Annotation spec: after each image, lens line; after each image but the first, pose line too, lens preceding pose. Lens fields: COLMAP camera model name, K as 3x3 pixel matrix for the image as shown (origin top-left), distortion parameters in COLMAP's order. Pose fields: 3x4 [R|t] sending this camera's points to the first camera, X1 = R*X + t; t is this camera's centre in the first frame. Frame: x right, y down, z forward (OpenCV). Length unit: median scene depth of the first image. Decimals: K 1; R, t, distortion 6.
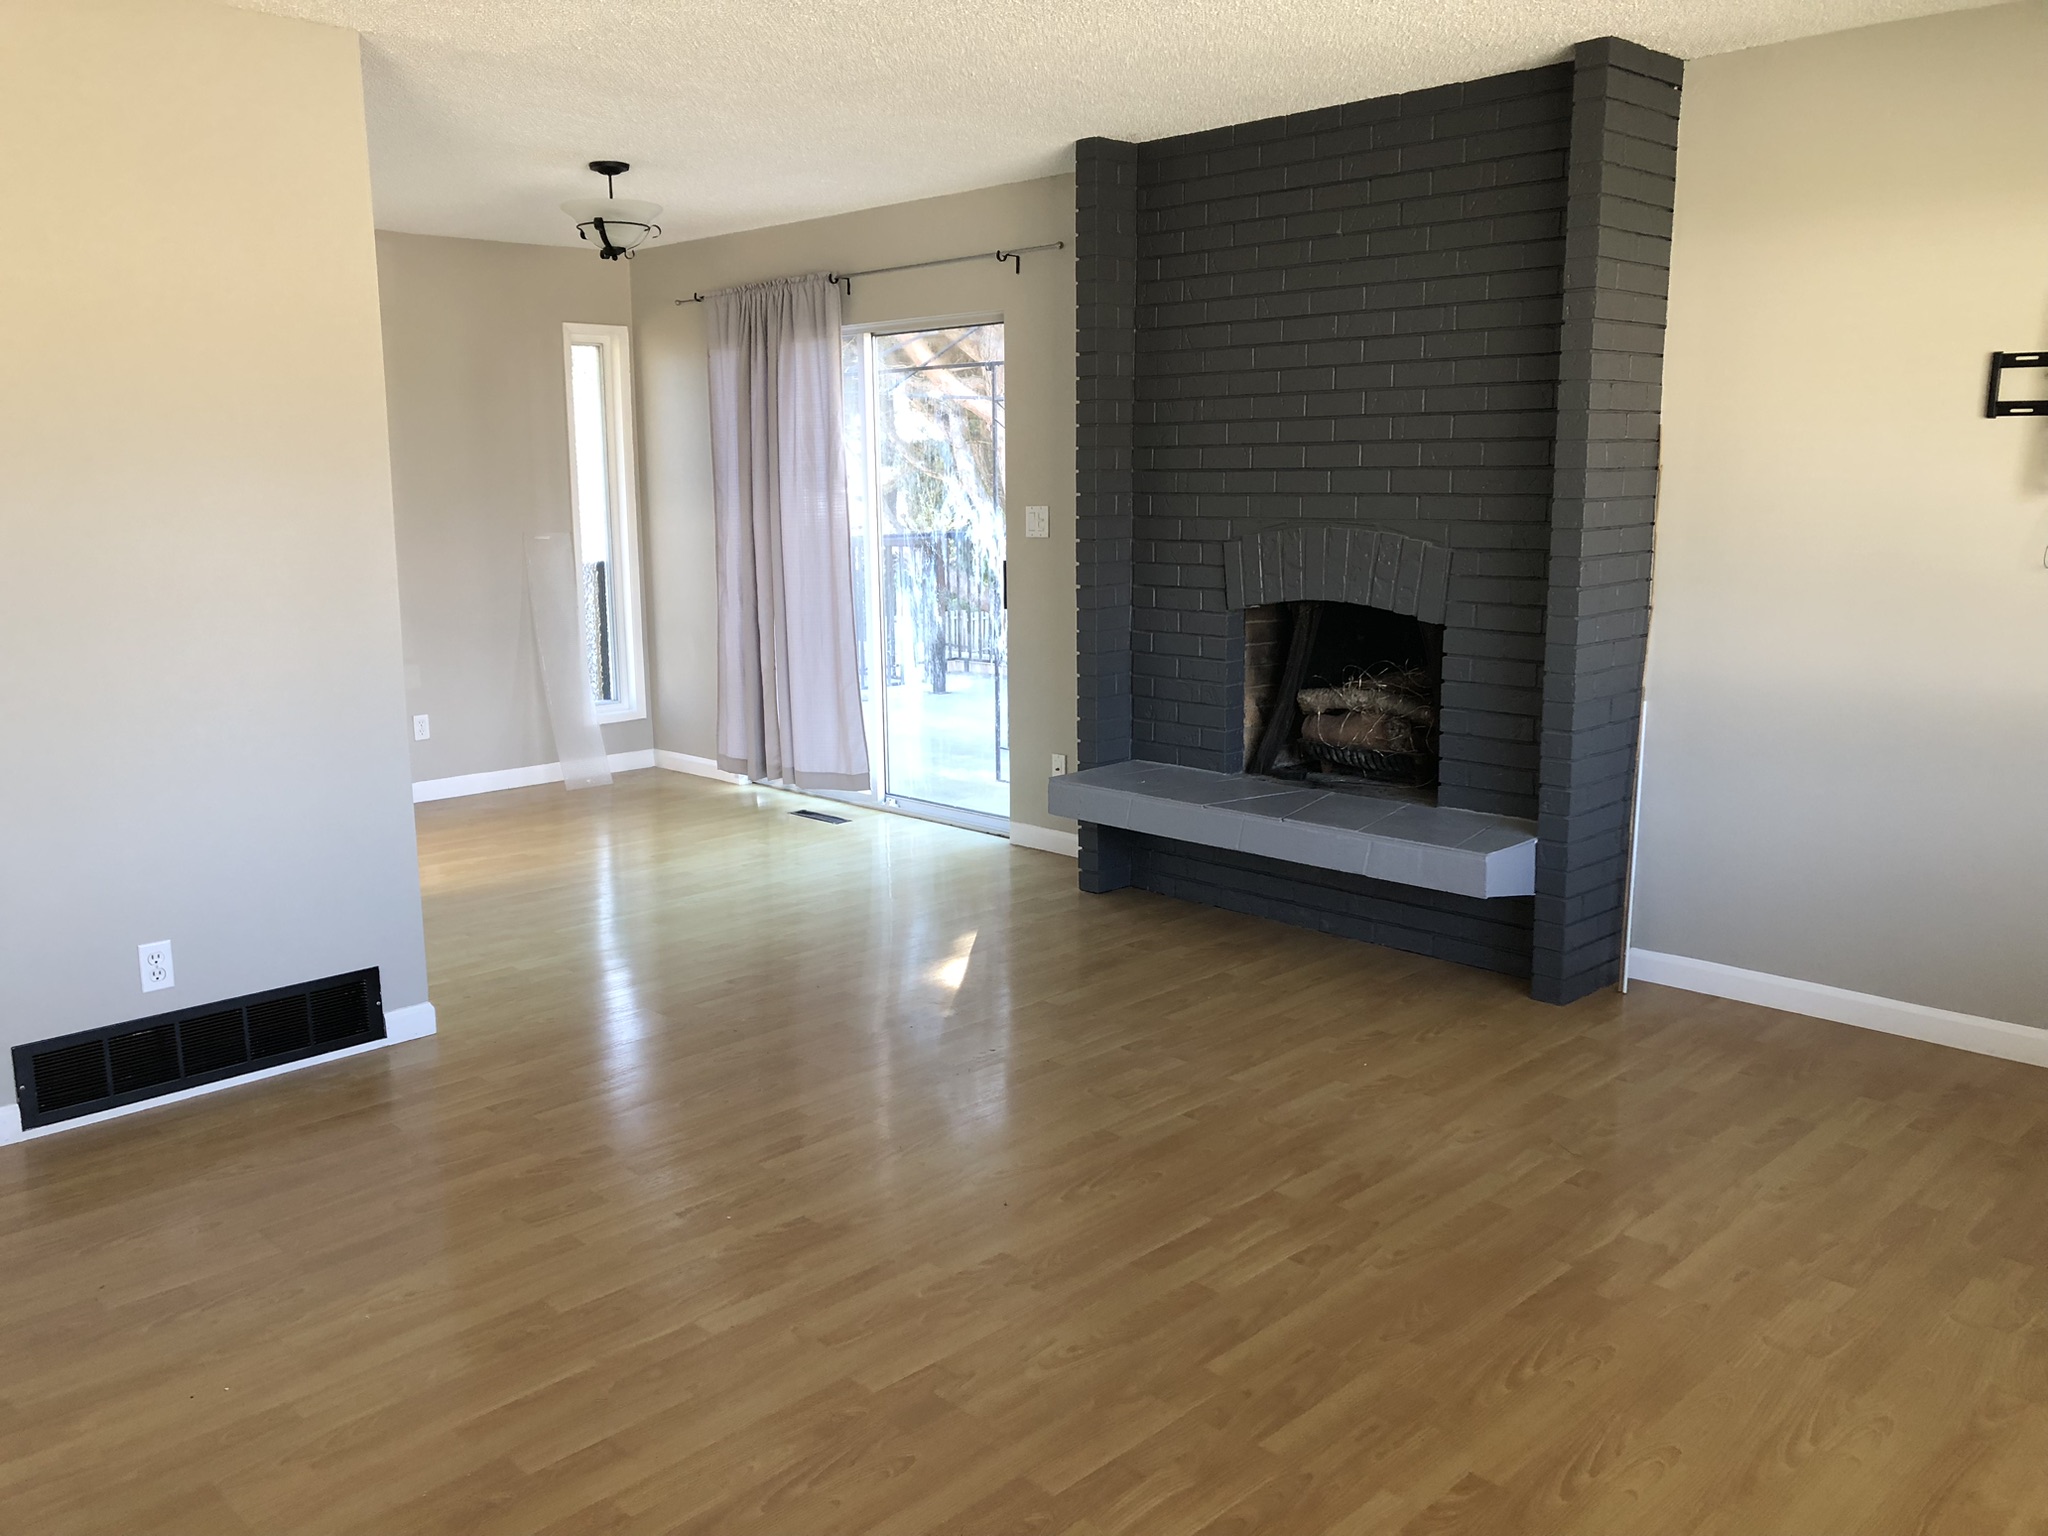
lens RADIAL K [[1663.1, 0, 1024.0], [0, 1663.1, 768.0], [0, 0, 1]] dist [0.044042, 0.000991]
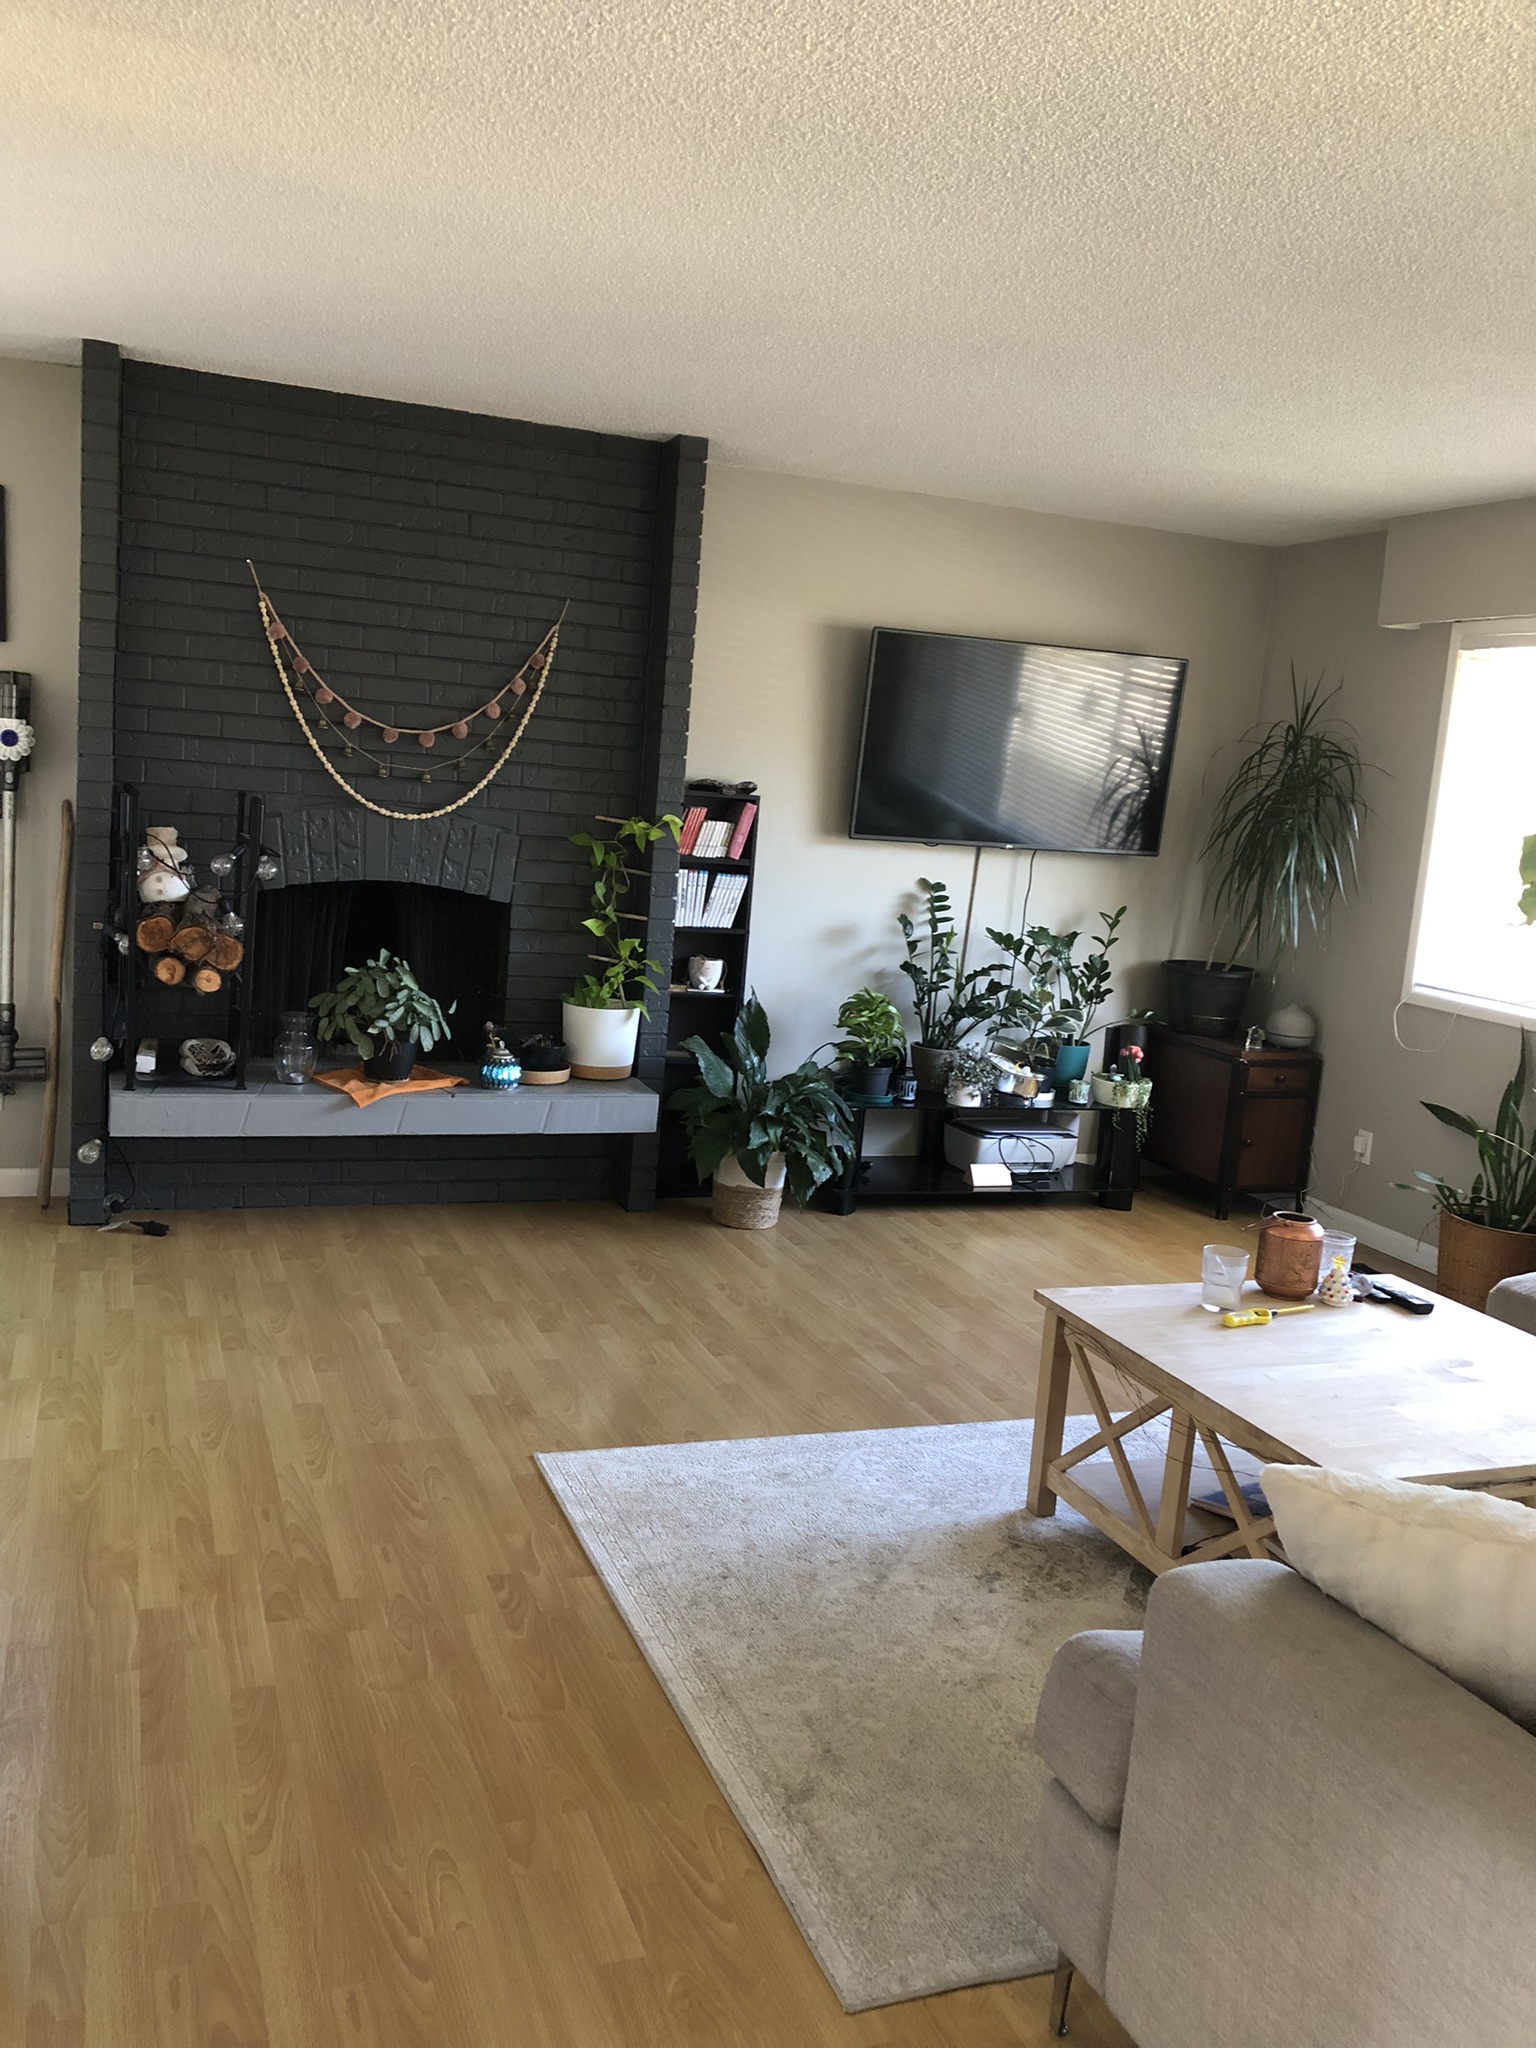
lens RADIAL K [[1663.1, 0, 768.0], [0, 1663.1, 1024.0], [0, 0, 1]] dist [0.044042, 0.000991]
pose [[0.401023, -0.099694, 0.910627, -0.927975], [0.081986, 0.993977, 0.072714, -0.095696], [-0.912392, 0.045499, 0.406781, 0.524815]]
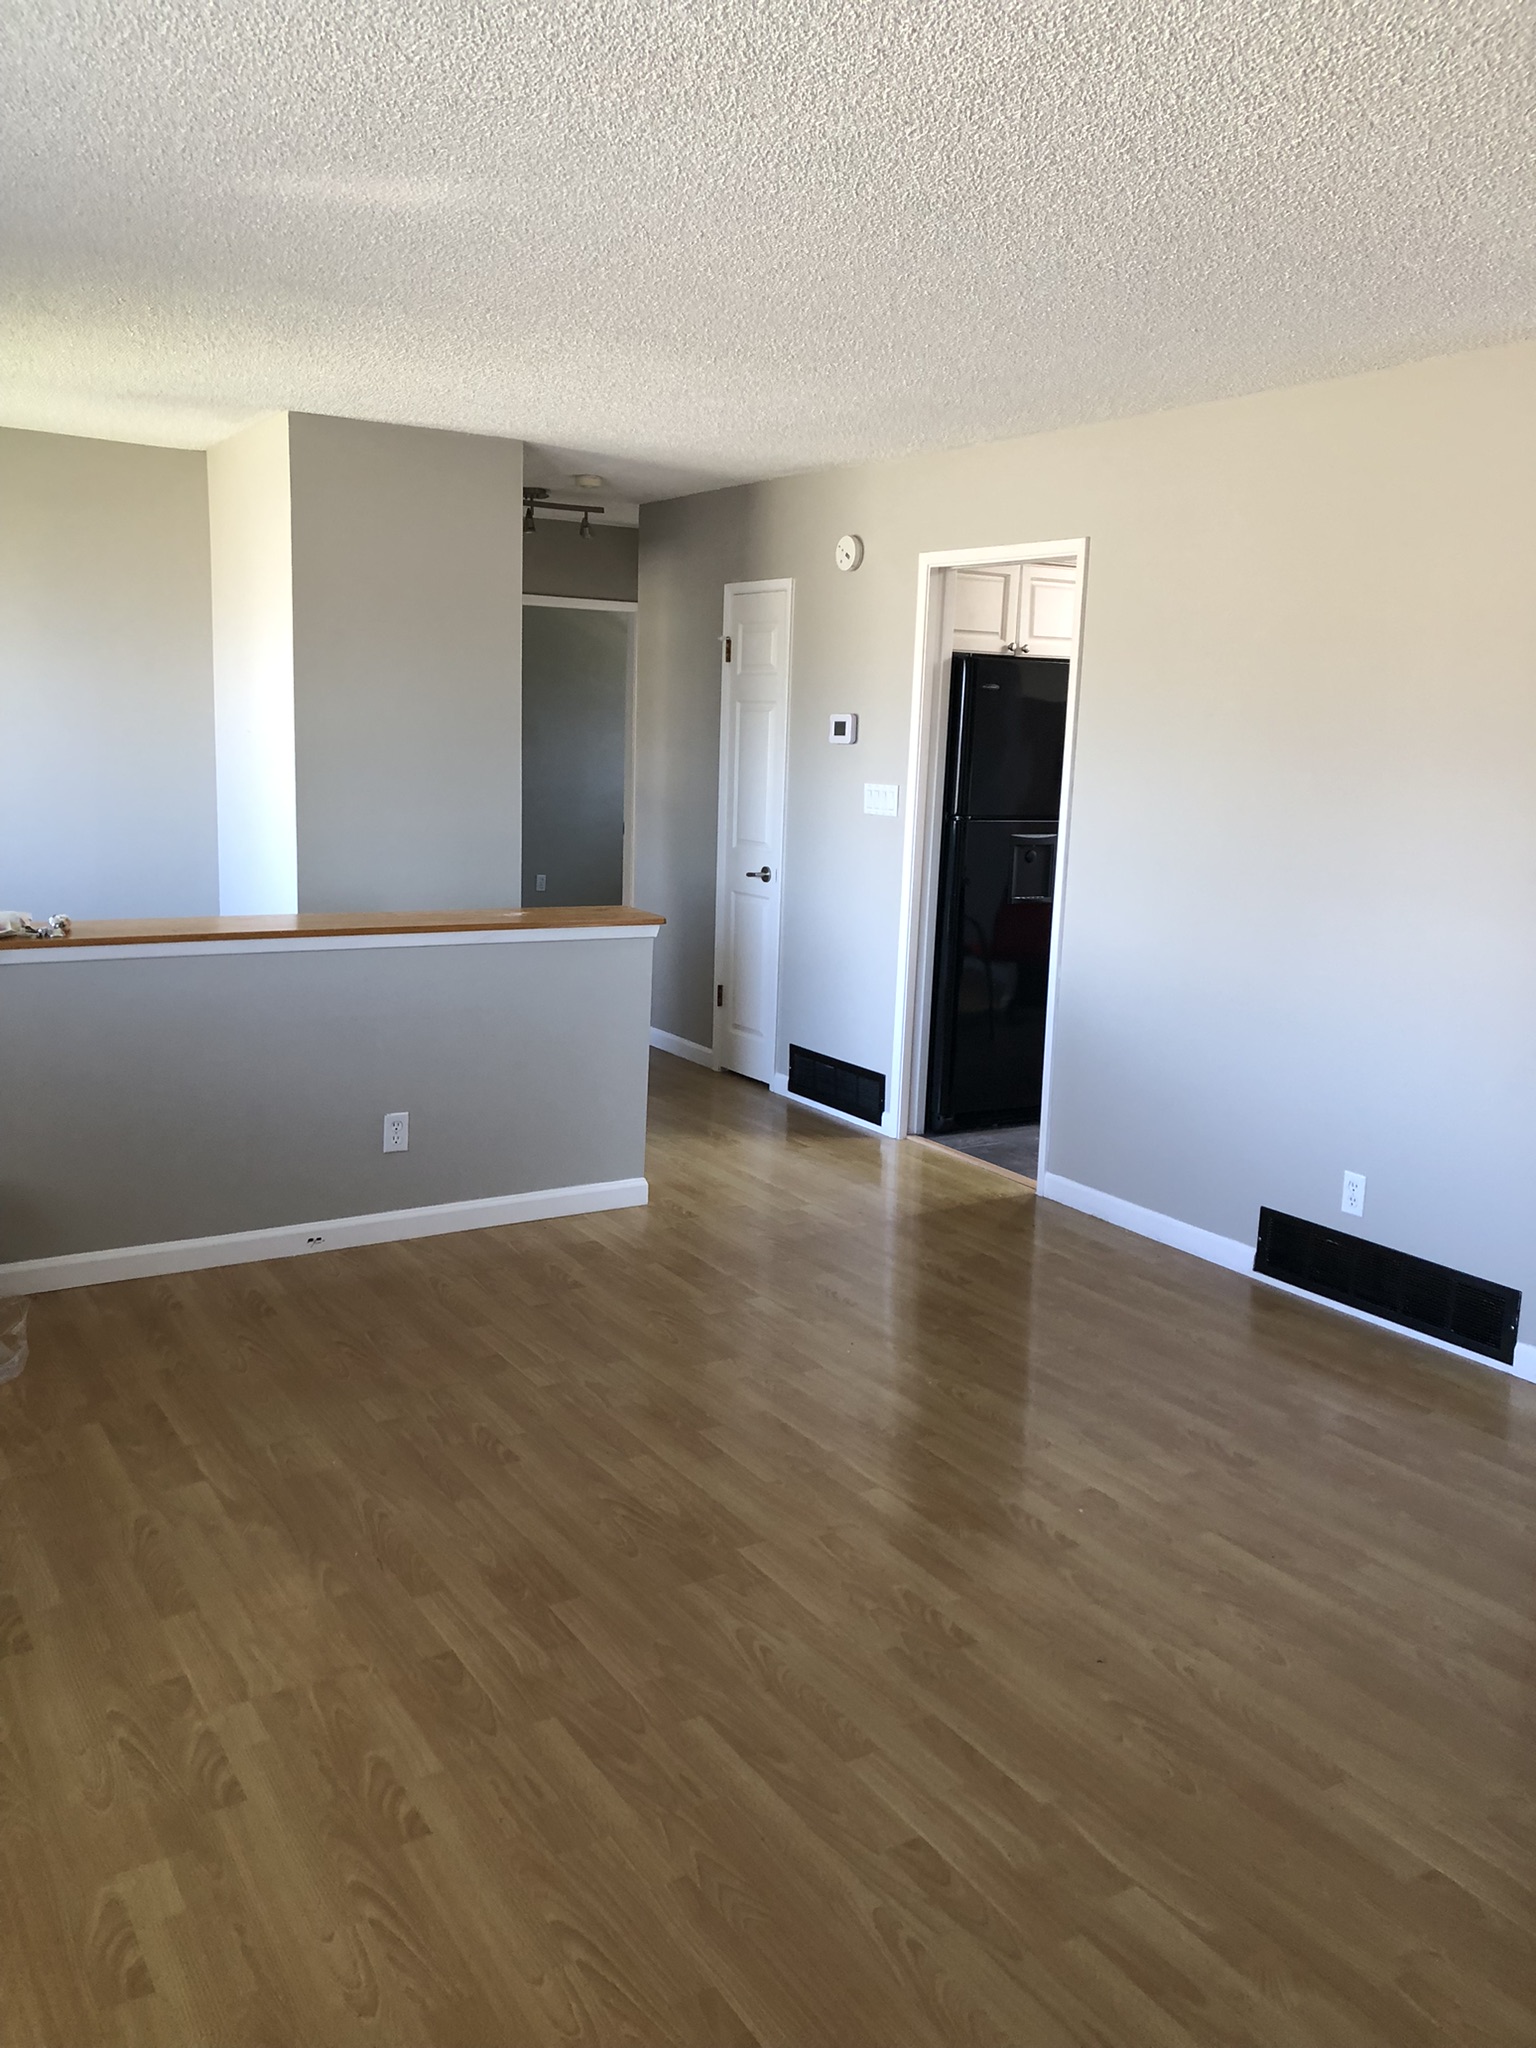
lens RADIAL K [[1702.2, 0, 768.0], [0, 1702.2, 1024.0], [0, 0, 1]] dist [0.041730, -0.000479]
pose [[-0.219462, 0.172817, -0.960193, 0.728213], [-0.209266, 0.952941, 0.219342, -0.178312], [0.952914, 0.249073, -0.172970, 0.839397]]
